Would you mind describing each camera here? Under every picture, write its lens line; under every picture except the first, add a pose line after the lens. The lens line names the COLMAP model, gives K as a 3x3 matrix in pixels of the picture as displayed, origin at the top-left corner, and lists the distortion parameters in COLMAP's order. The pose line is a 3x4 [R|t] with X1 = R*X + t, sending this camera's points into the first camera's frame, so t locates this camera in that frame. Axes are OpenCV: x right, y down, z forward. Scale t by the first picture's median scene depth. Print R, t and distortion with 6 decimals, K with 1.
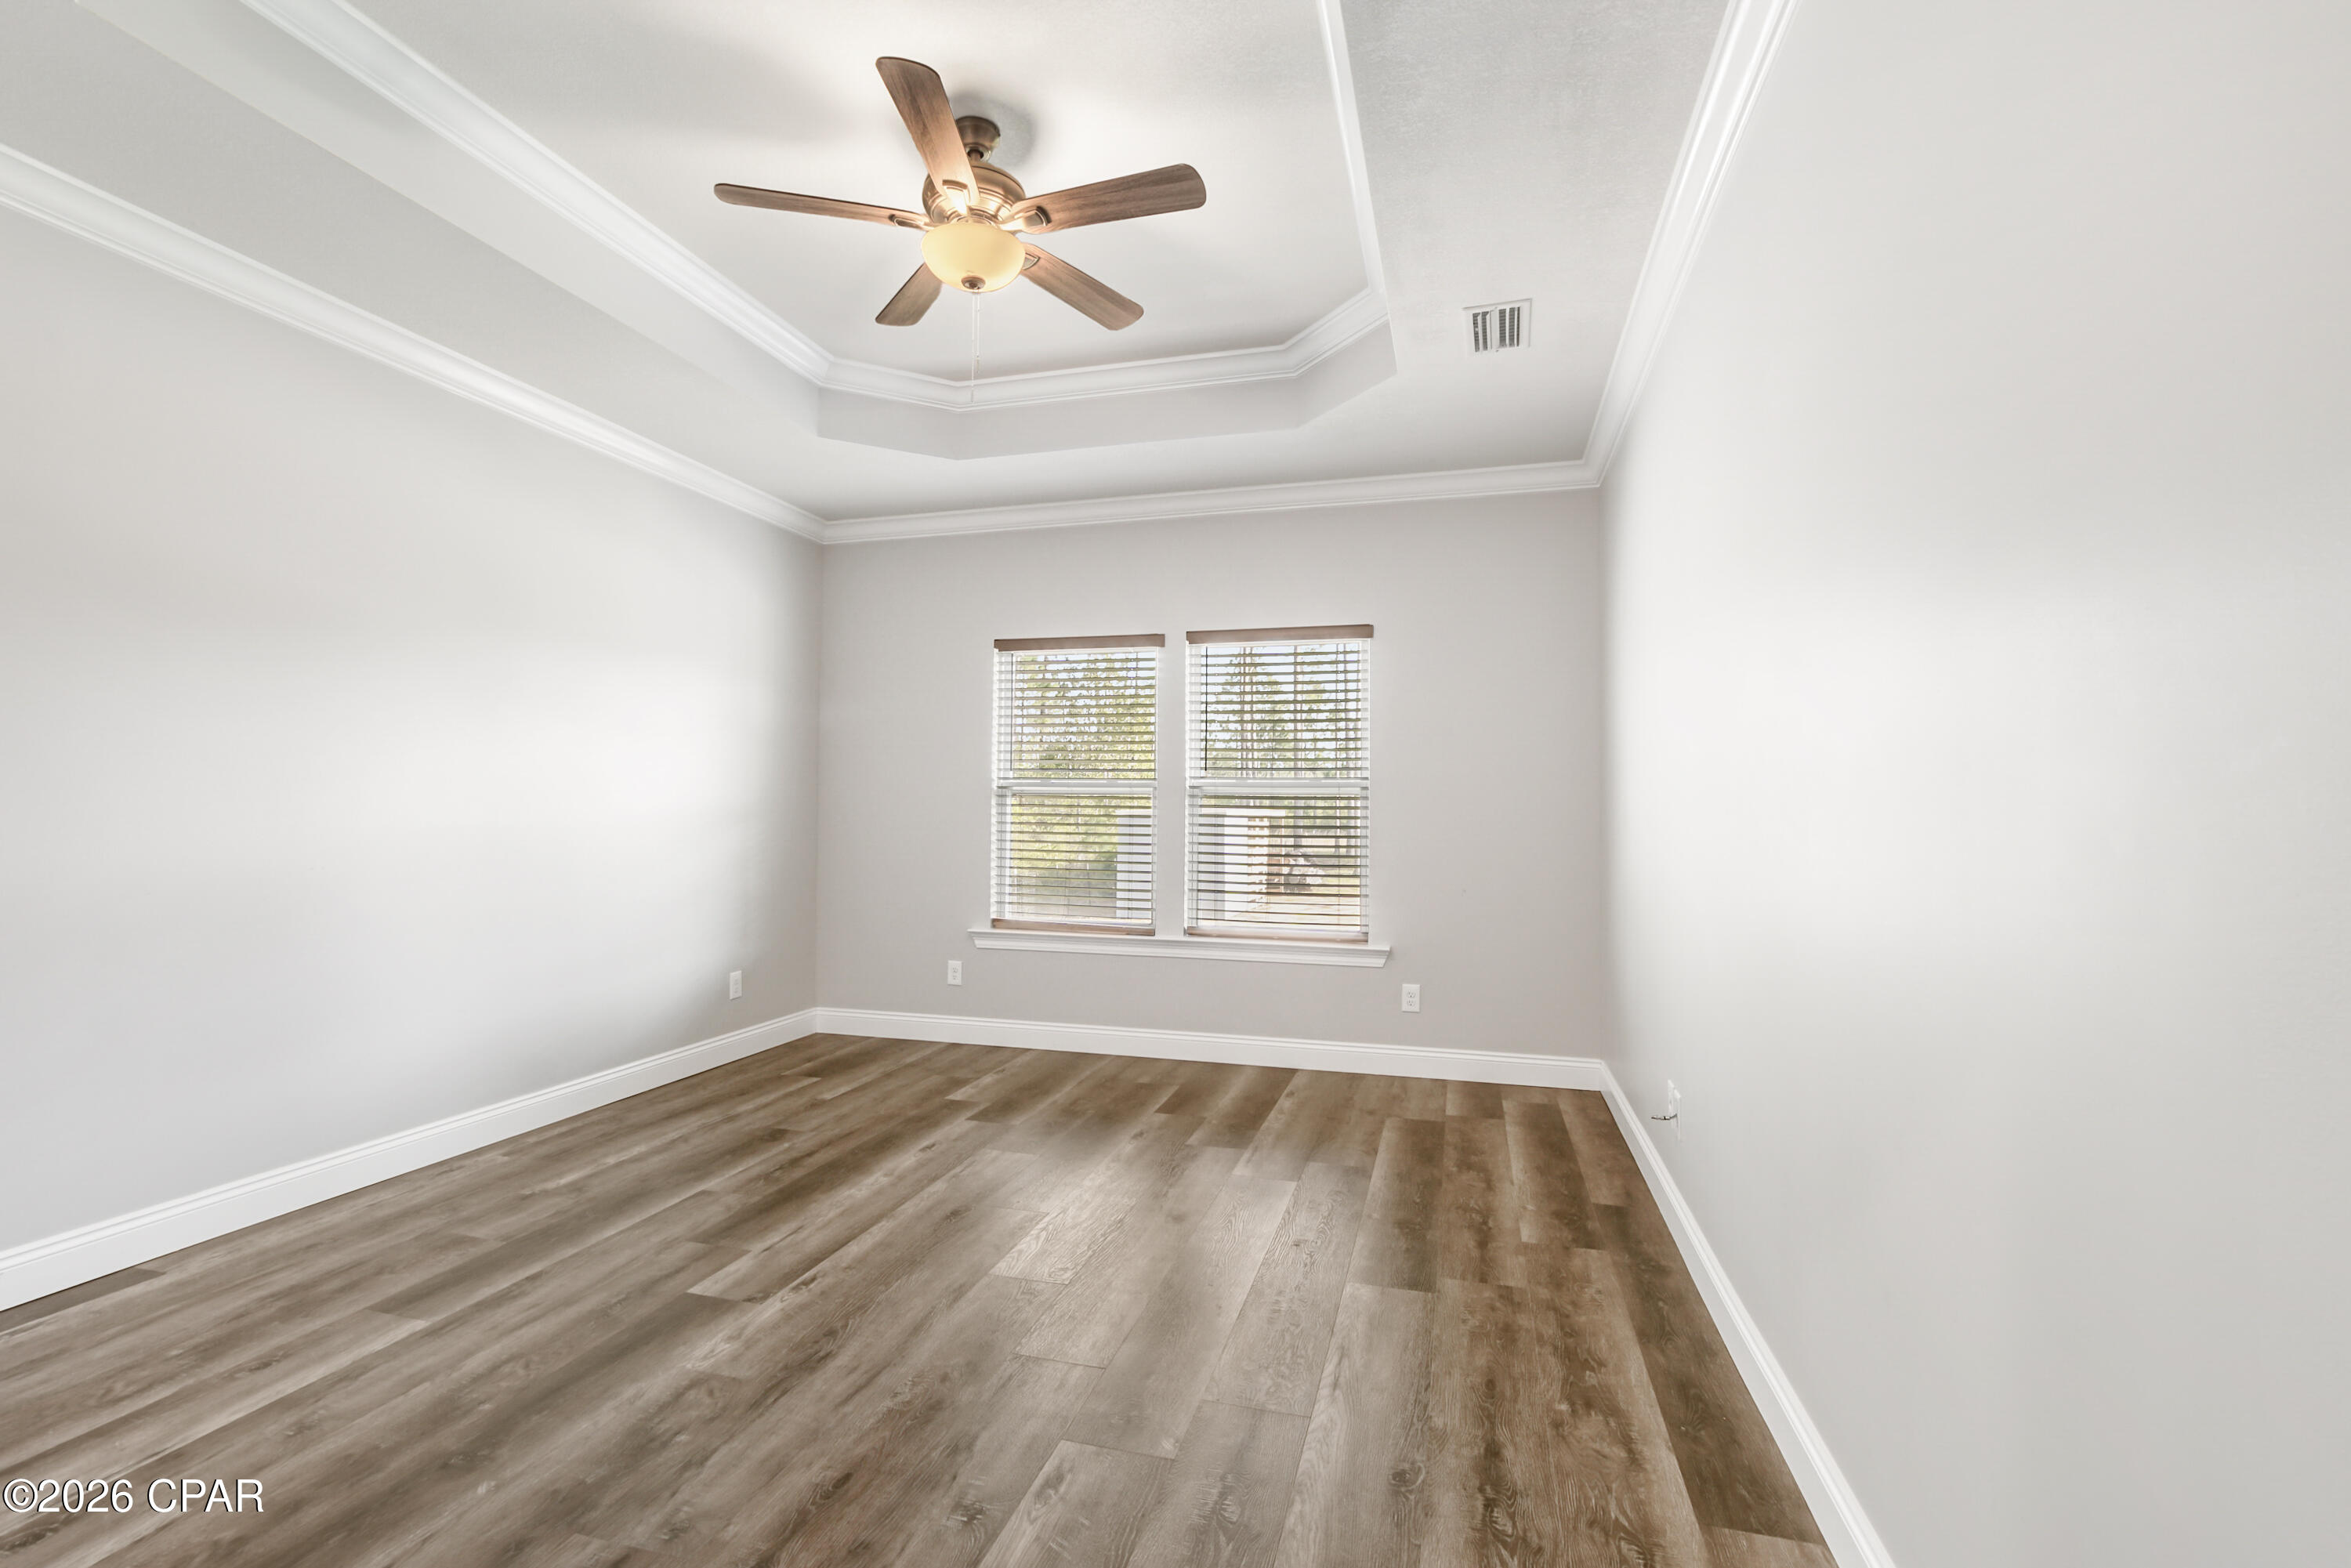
lens RADIAL K [[1026.9, 0, 1175.5], [0, 1026.9, 784.0], [0, 0, 1]] dist [-0.002621, -0.000269]
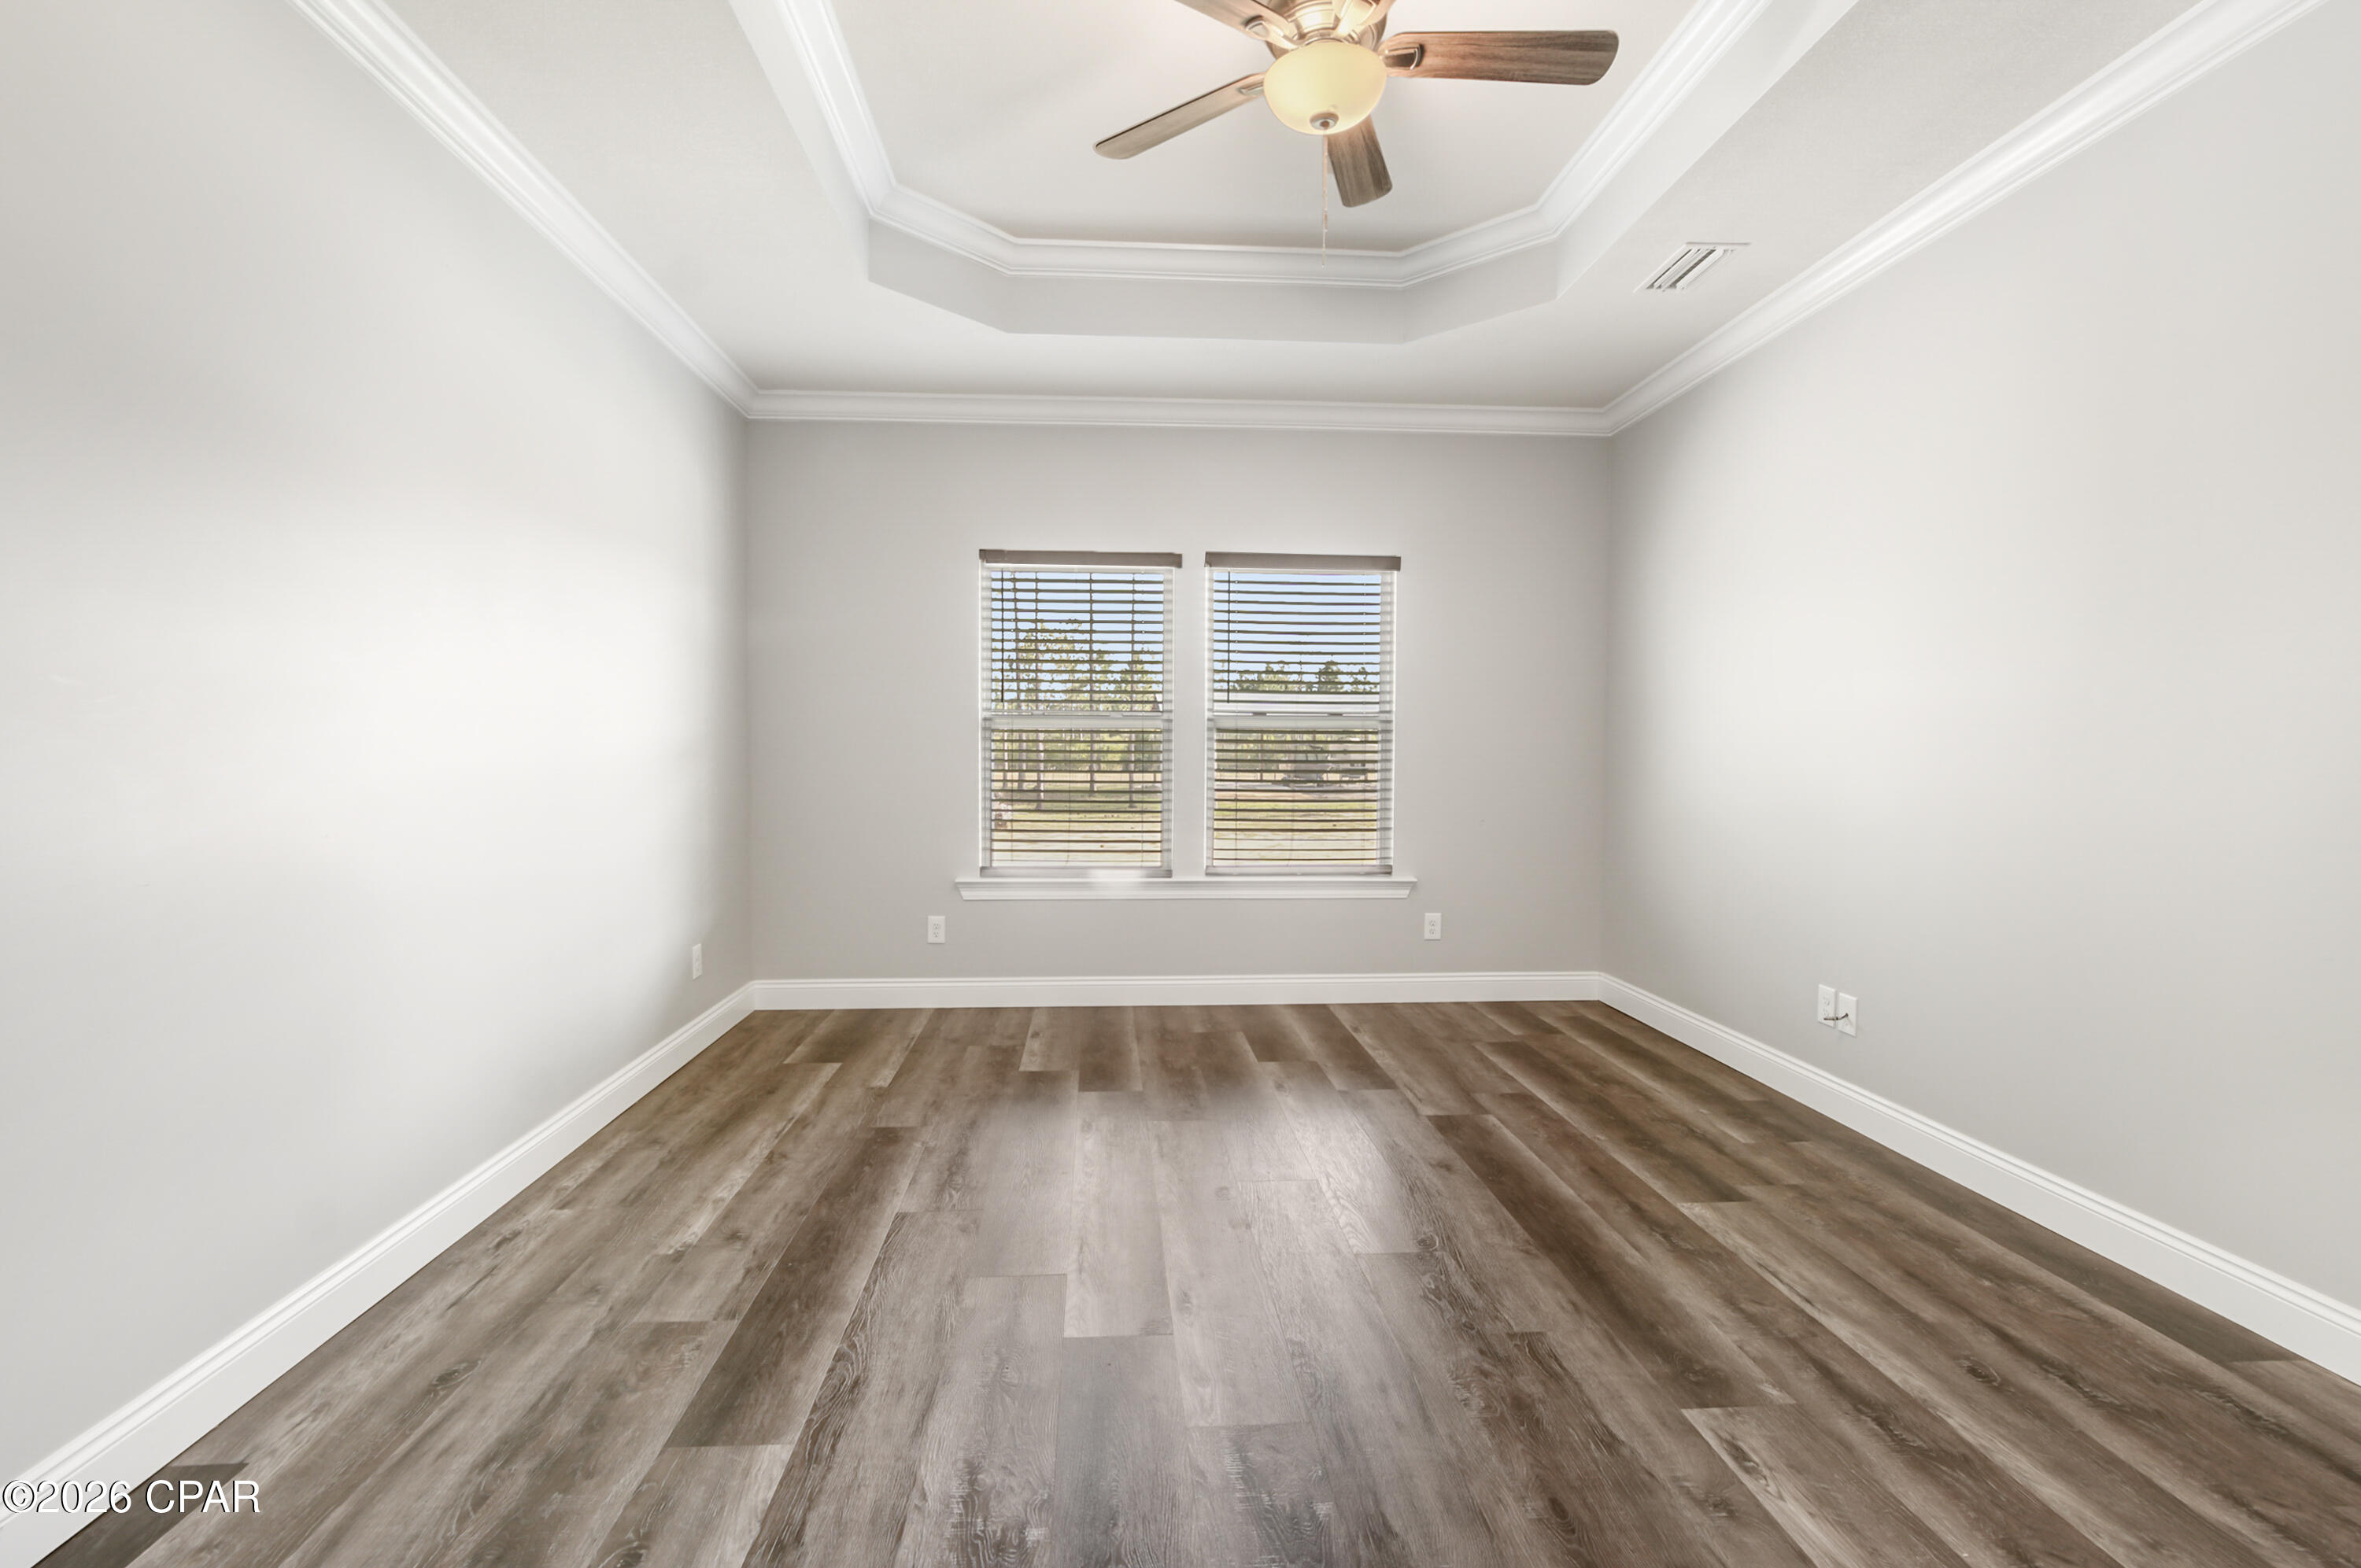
lens RADIAL K [[1031.1, 0, 1180.5], [0, 1031.1, 784.0], [0, 0, 1]] dist [-0.002621, -0.000269]
pose [[0.943947, -0.015311, 0.329743, -0.394087], [-0.006092, 0.997946, 0.063778, 0.002046], [-0.330042, -0.062212, 0.941914, 0.135726]]
